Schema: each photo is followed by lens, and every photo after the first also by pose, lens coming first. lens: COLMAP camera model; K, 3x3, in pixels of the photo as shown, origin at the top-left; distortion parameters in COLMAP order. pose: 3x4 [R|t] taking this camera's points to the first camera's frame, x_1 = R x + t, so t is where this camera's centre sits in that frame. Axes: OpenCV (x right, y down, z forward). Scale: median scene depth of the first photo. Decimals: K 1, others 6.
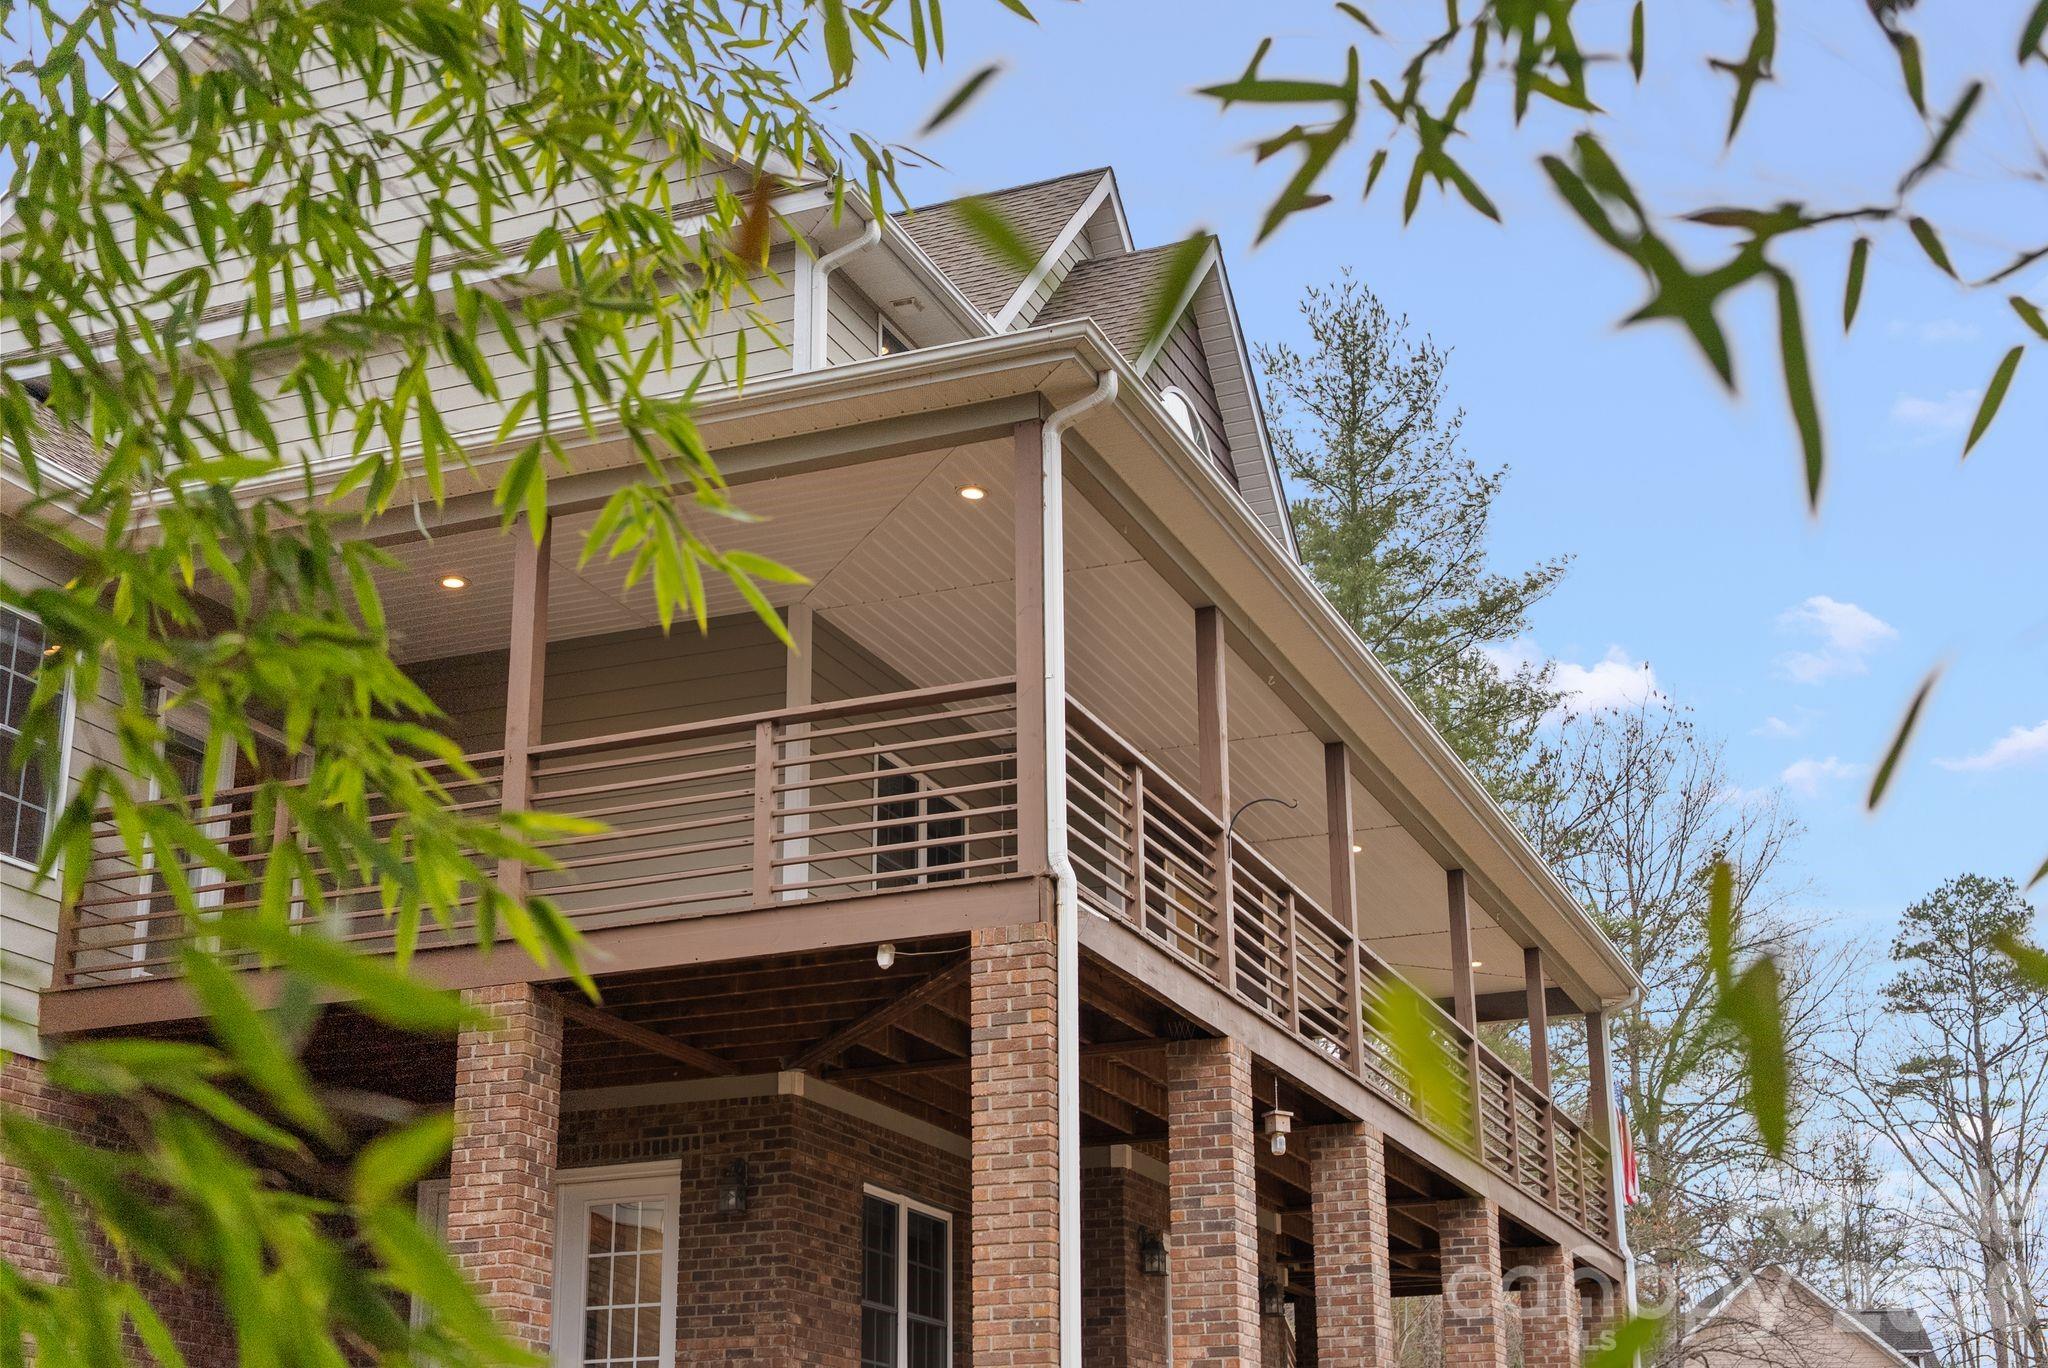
lens RADIAL K [[2757.1, 0, 1023.9], [0, 2757.1, 686.0], [0, 0, 1]] dist [0.005085, 0.000000]
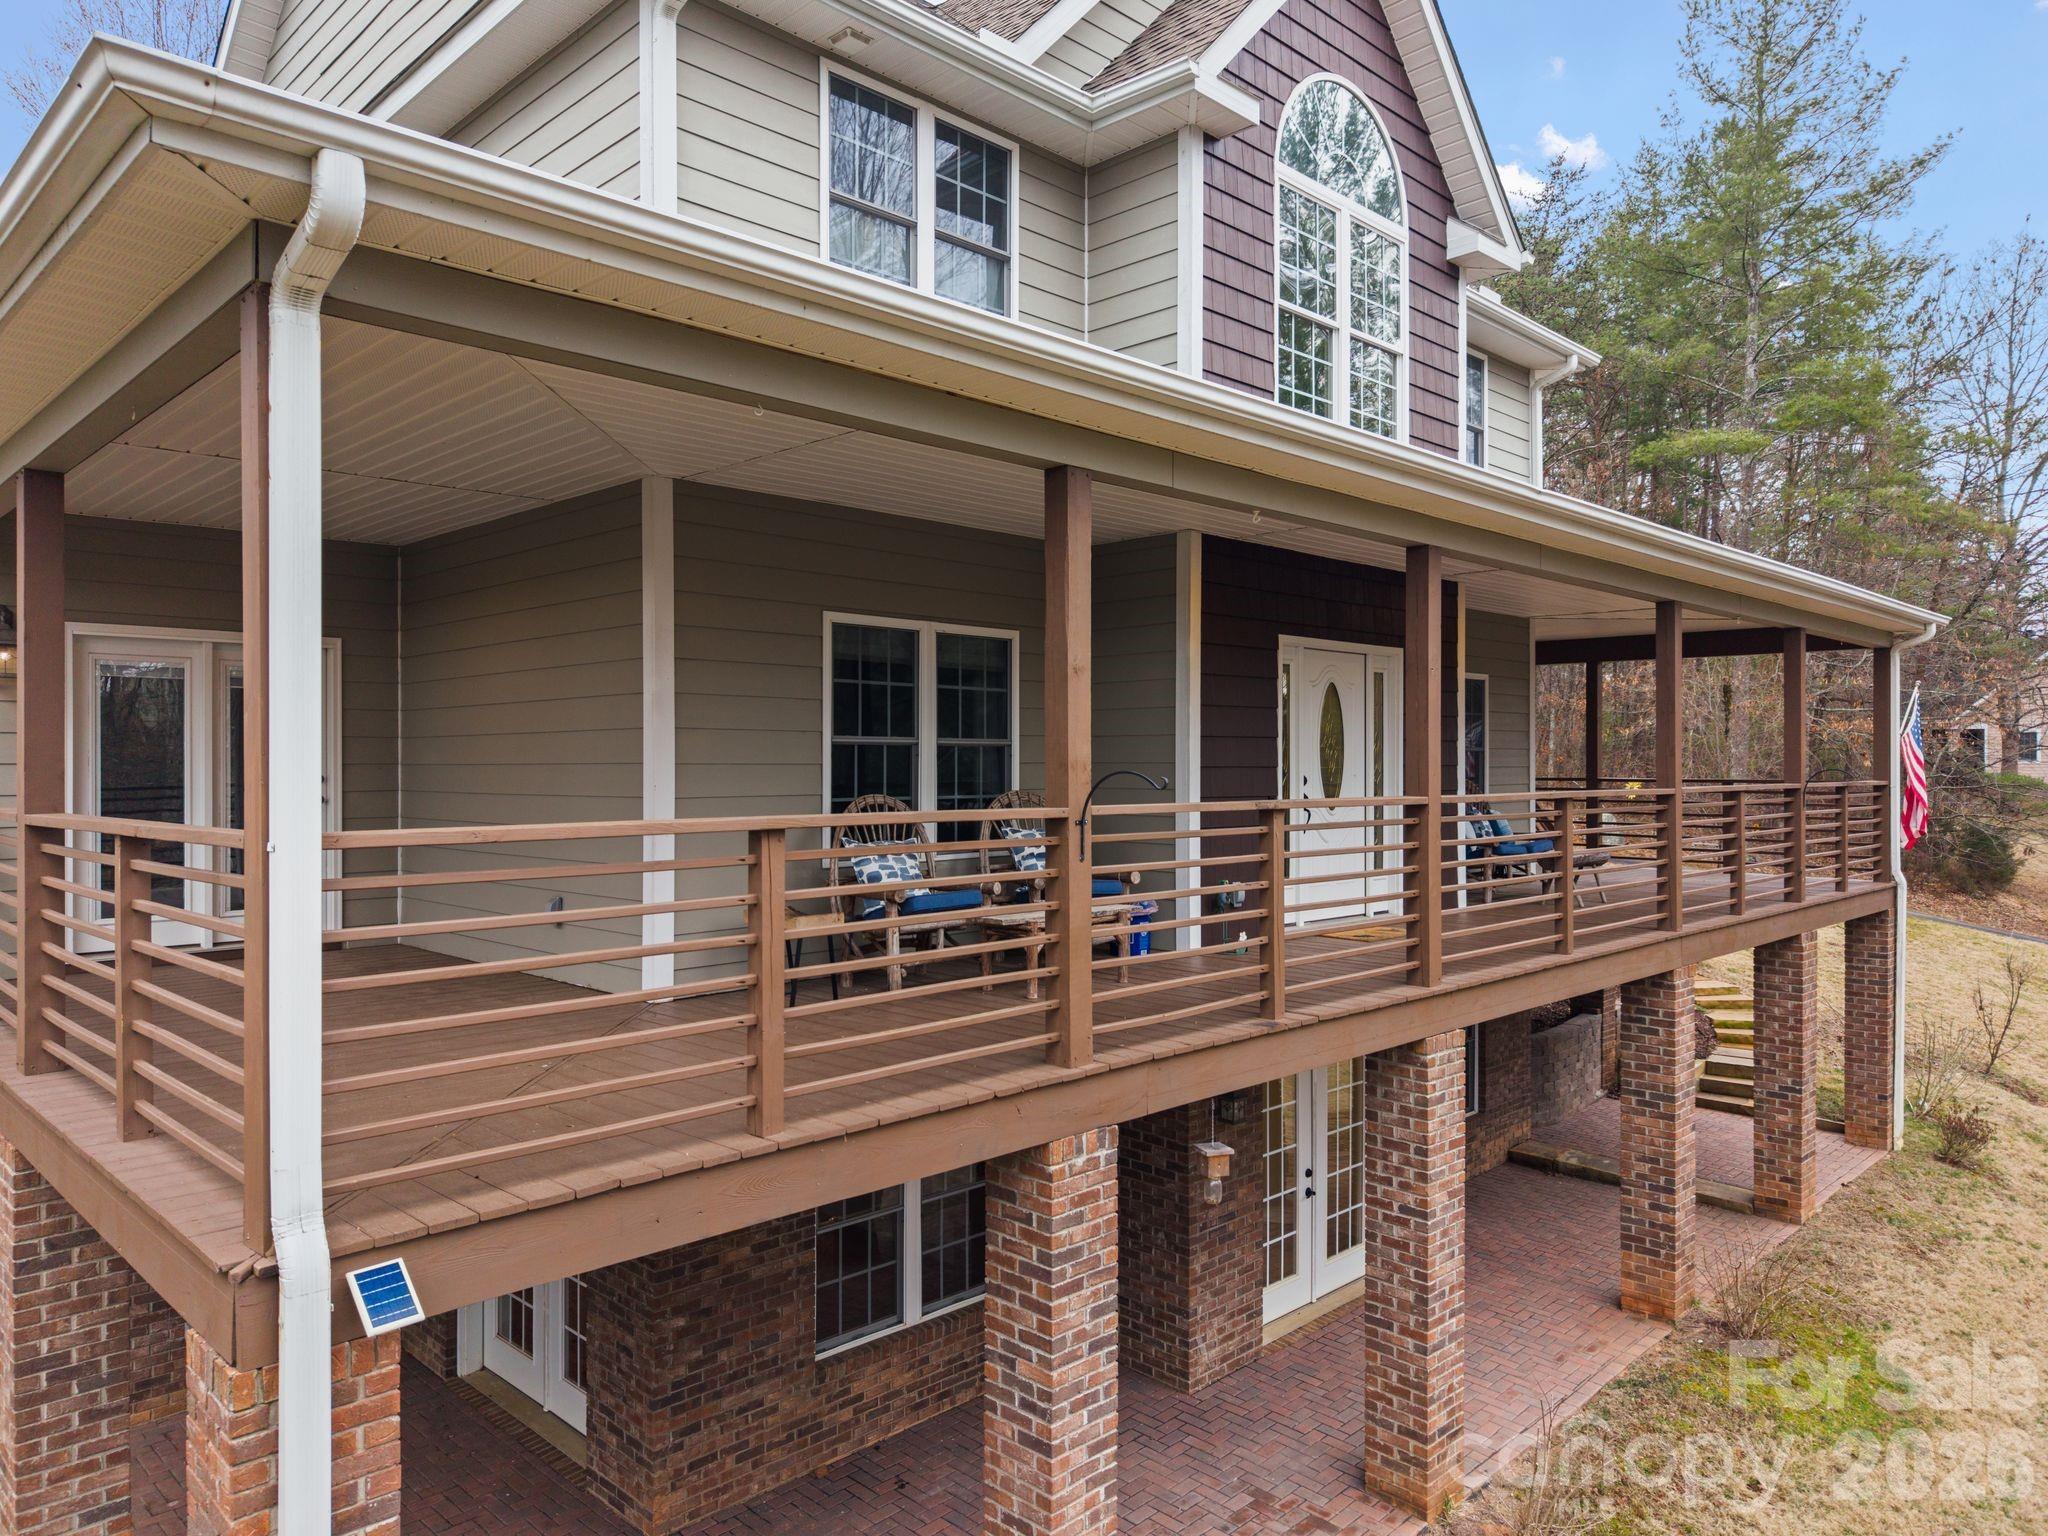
lens RADIAL K [[1372.5, 0, 1024.1], [0, 1372.5, 767.5], [0, 0, 1]] dist [0.009208, -0.003442]
pose [[0.918620, 0.007645, -0.395069, 0.061280], [0.123934, 0.943788, 0.306437, -0.019921], [0.375204, -0.330462, 0.866035, 0.222388]]
